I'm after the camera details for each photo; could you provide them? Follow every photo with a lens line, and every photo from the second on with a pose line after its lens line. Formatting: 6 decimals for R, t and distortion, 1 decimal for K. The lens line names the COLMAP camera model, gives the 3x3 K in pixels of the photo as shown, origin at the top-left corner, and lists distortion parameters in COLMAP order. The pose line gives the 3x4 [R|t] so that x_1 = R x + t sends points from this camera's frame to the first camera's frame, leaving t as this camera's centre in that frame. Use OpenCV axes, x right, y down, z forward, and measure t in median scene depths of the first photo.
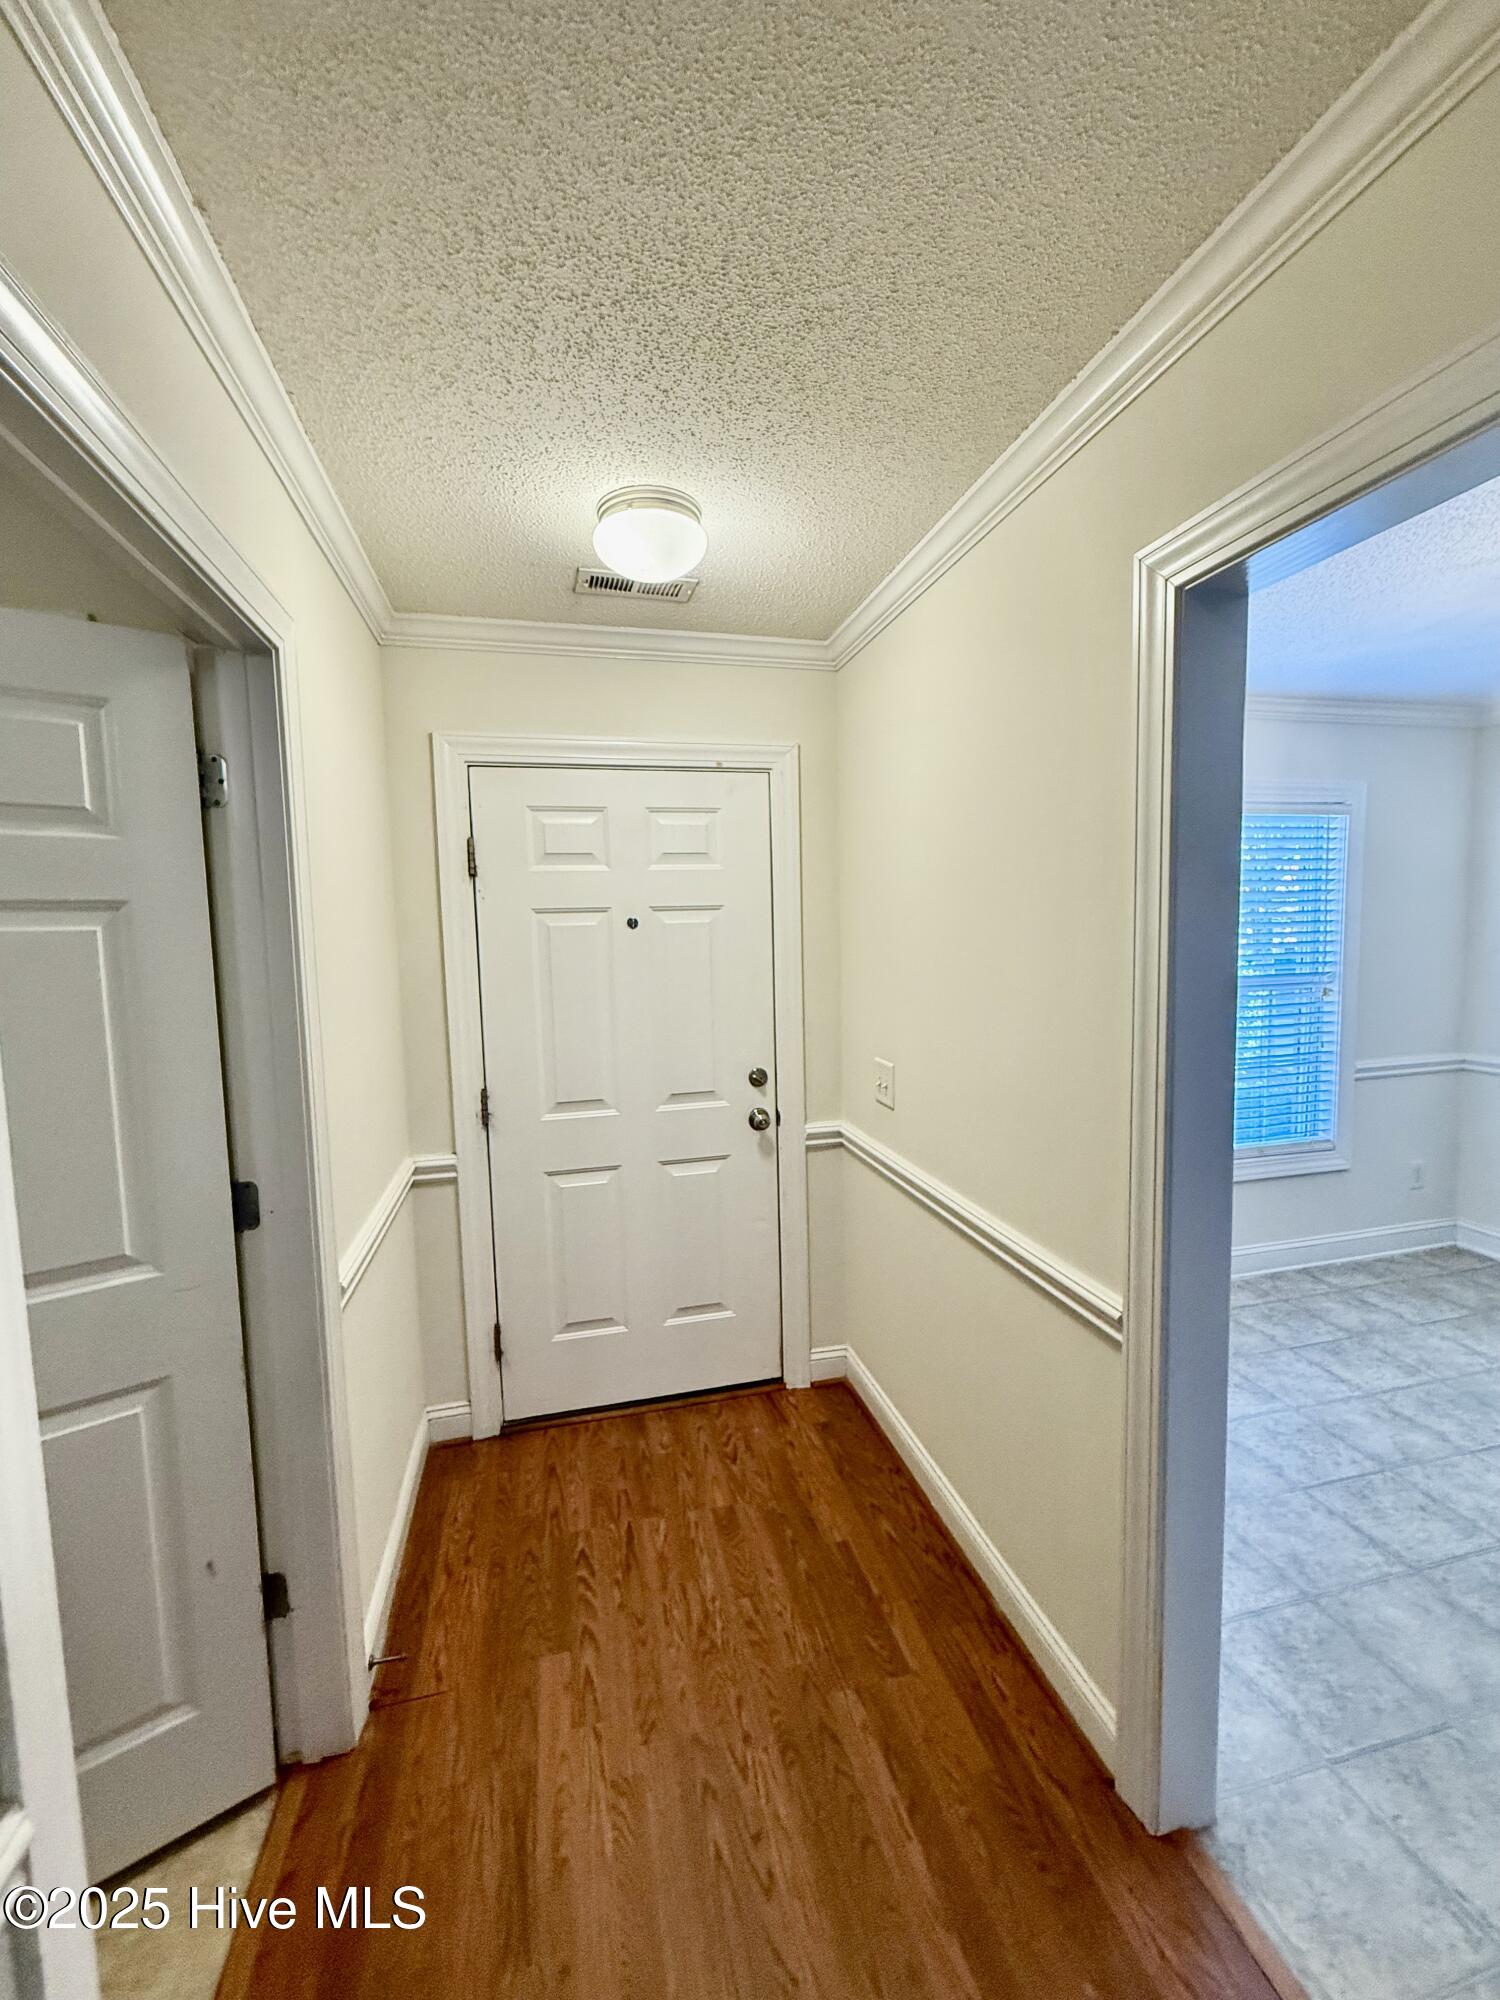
lens RADIAL K [[802.3, 0, 751.0], [0, 802.3, 999.1], [0, 0, 1]] dist [0.000717, 0.000562]
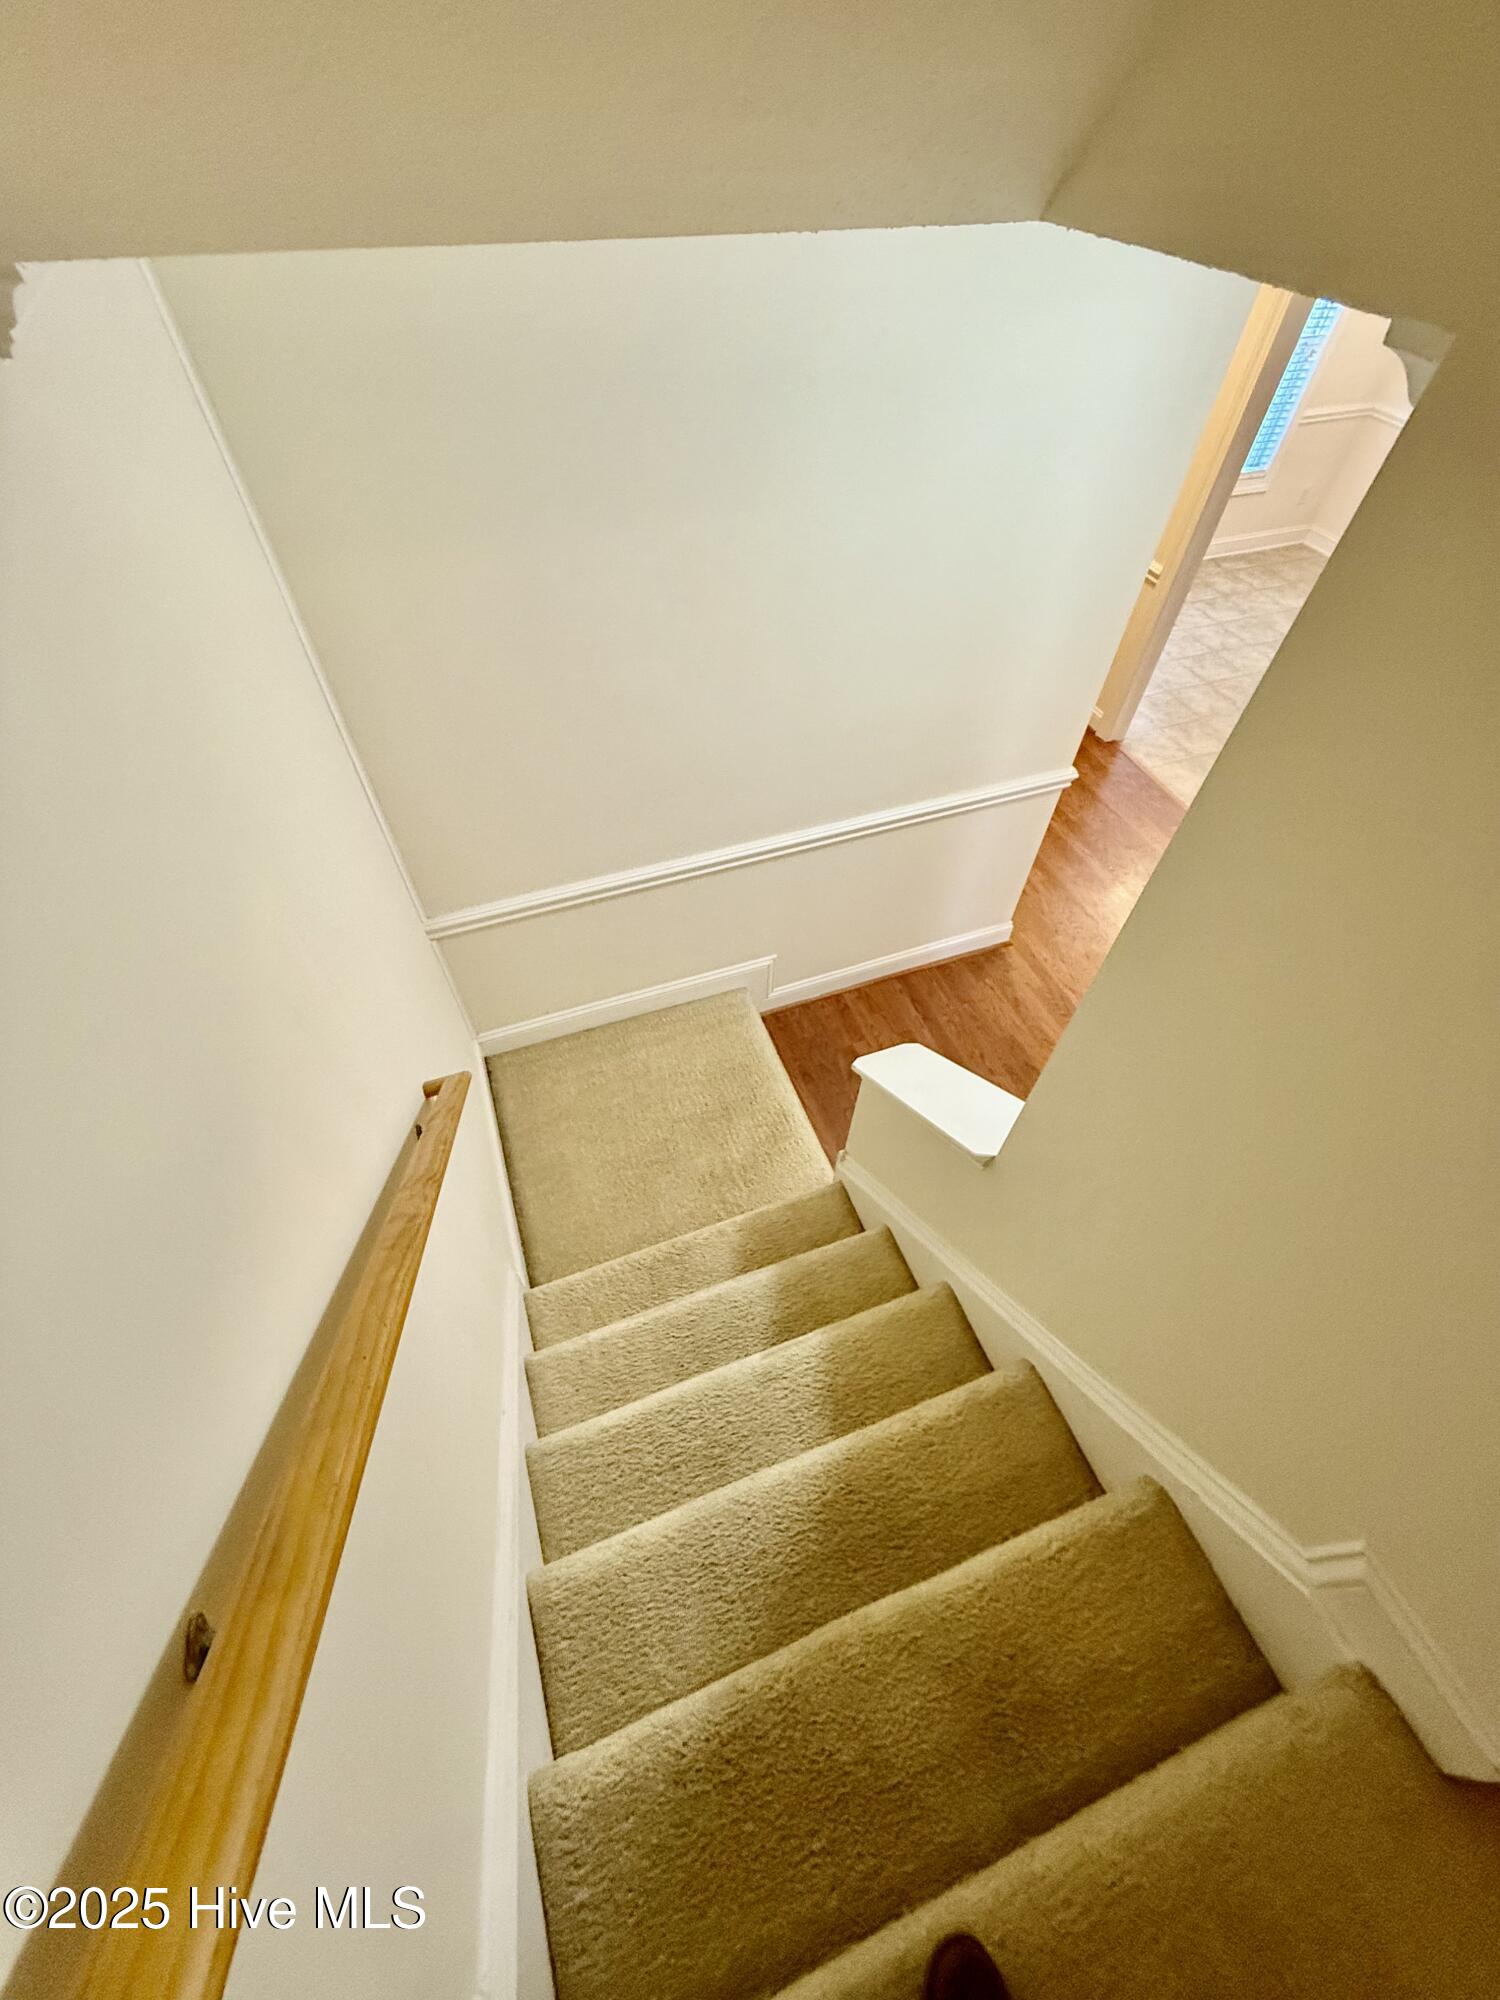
lens RADIAL K [[802.3, 0, 755.0], [0, 802.3, 983.1], [0, 0, 1]] dist [0.000717, 0.000562]
pose [[0.990940, -0.064686, 0.117705, -0.682456], [-0.039932, 0.694848, 0.718047, -0.284561], [-0.128235, -0.716241, 0.685970, -0.882852]]
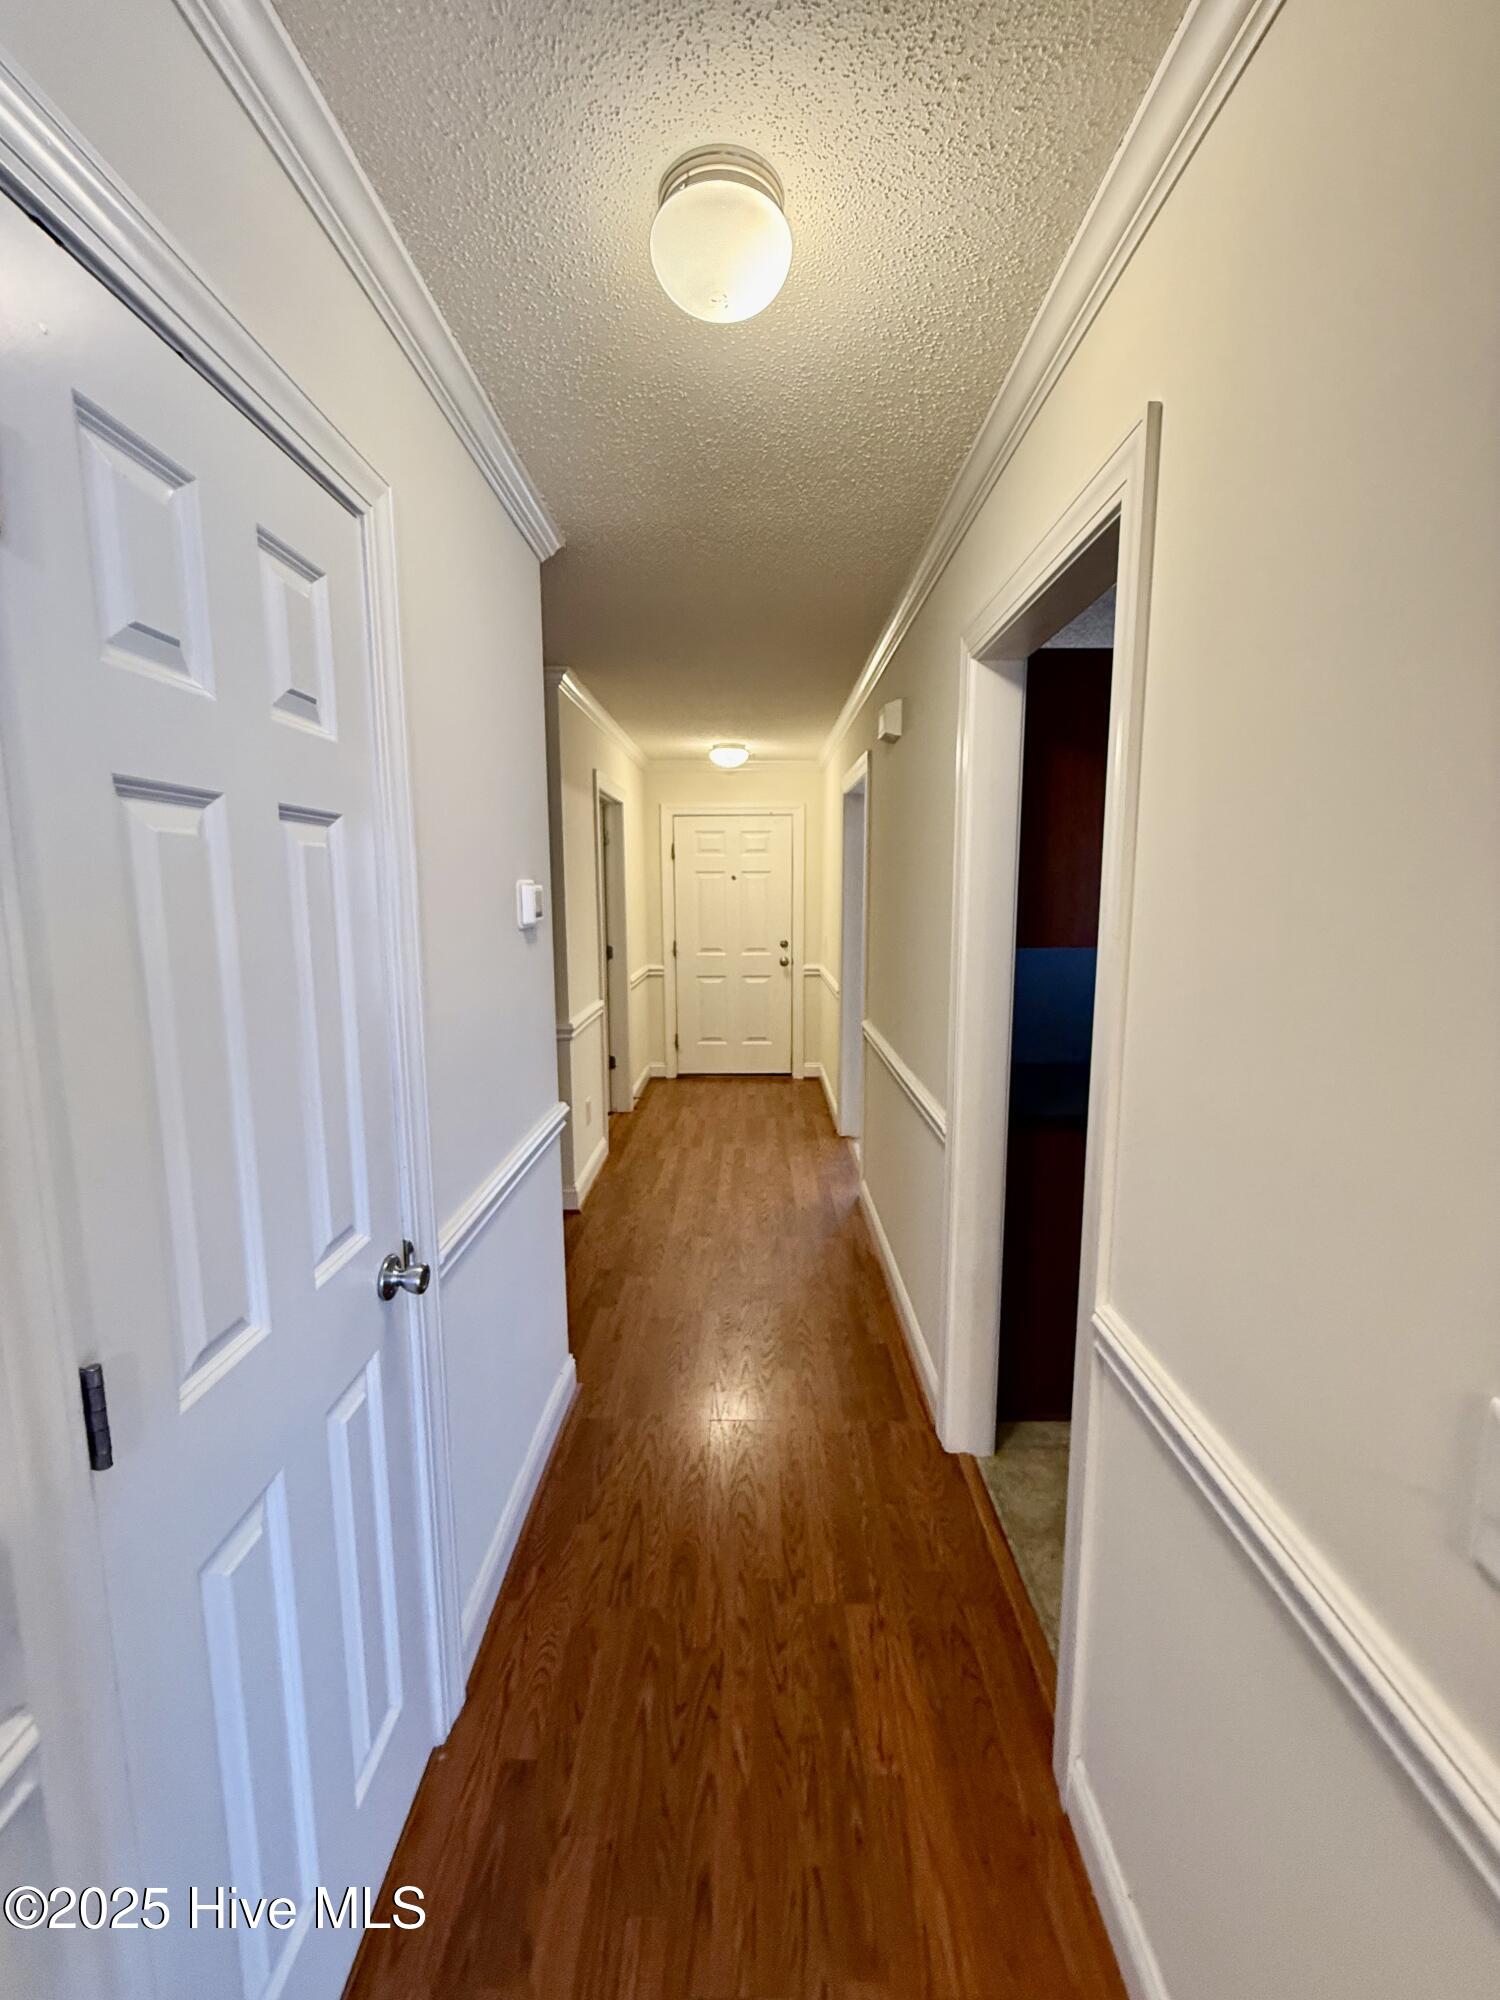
lens RADIAL K [[802.3, 0, 754.4], [0, 802.3, 997.2], [0, 0, 1]] dist [0.000717, 0.000562]
pose [[0.970230, 0.061175, -0.234331, 0.473634], [-0.049169, 0.997177, 0.056746, 0.120702], [0.237141, -0.043535, 0.970499, -1.297512]]
